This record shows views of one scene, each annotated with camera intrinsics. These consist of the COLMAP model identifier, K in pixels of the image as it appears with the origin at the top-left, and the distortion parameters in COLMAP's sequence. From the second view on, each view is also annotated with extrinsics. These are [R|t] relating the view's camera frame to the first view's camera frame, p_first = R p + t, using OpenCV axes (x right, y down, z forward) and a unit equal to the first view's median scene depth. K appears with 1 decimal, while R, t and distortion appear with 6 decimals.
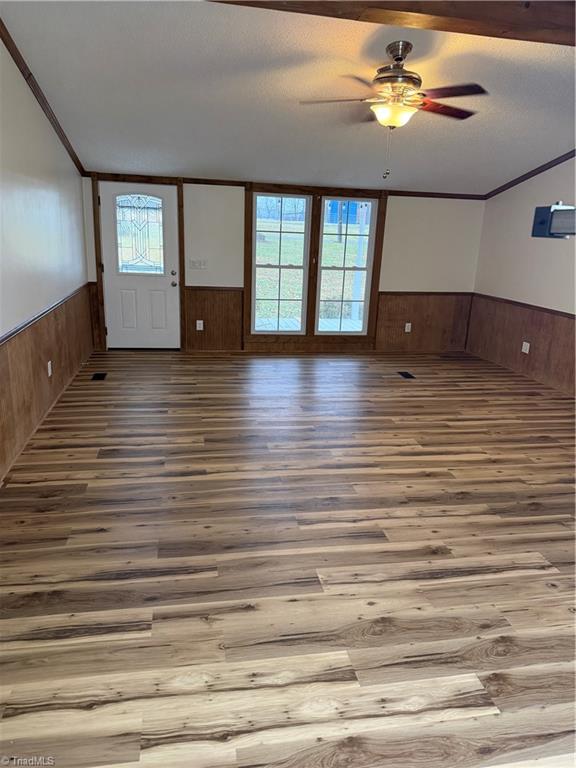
lens RADIAL K [[546.3, 0, 288.0], [0, 546.3, 384.0], [0, 0, 1]] dist [0.055876, -0.052692]
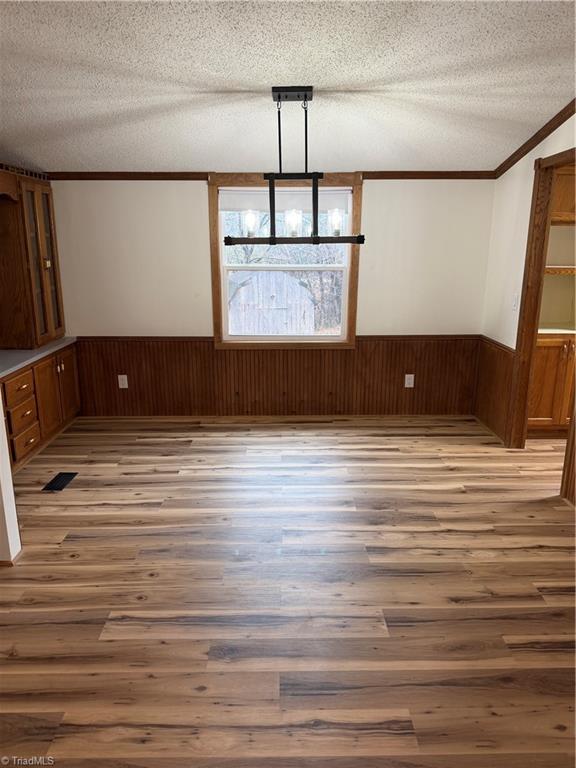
lens RADIAL K [[537.9, 0, 288.0], [0, 537.9, 384.0], [0, 0, 1]] dist [0.107370, -0.172763]
pose [[-0.983580, -0.086239, 0.158533, 0.114386], [0.007151, 0.859123, 0.511719, -0.482945], [-0.180329, 0.504451, -0.844400, 1.700089]]
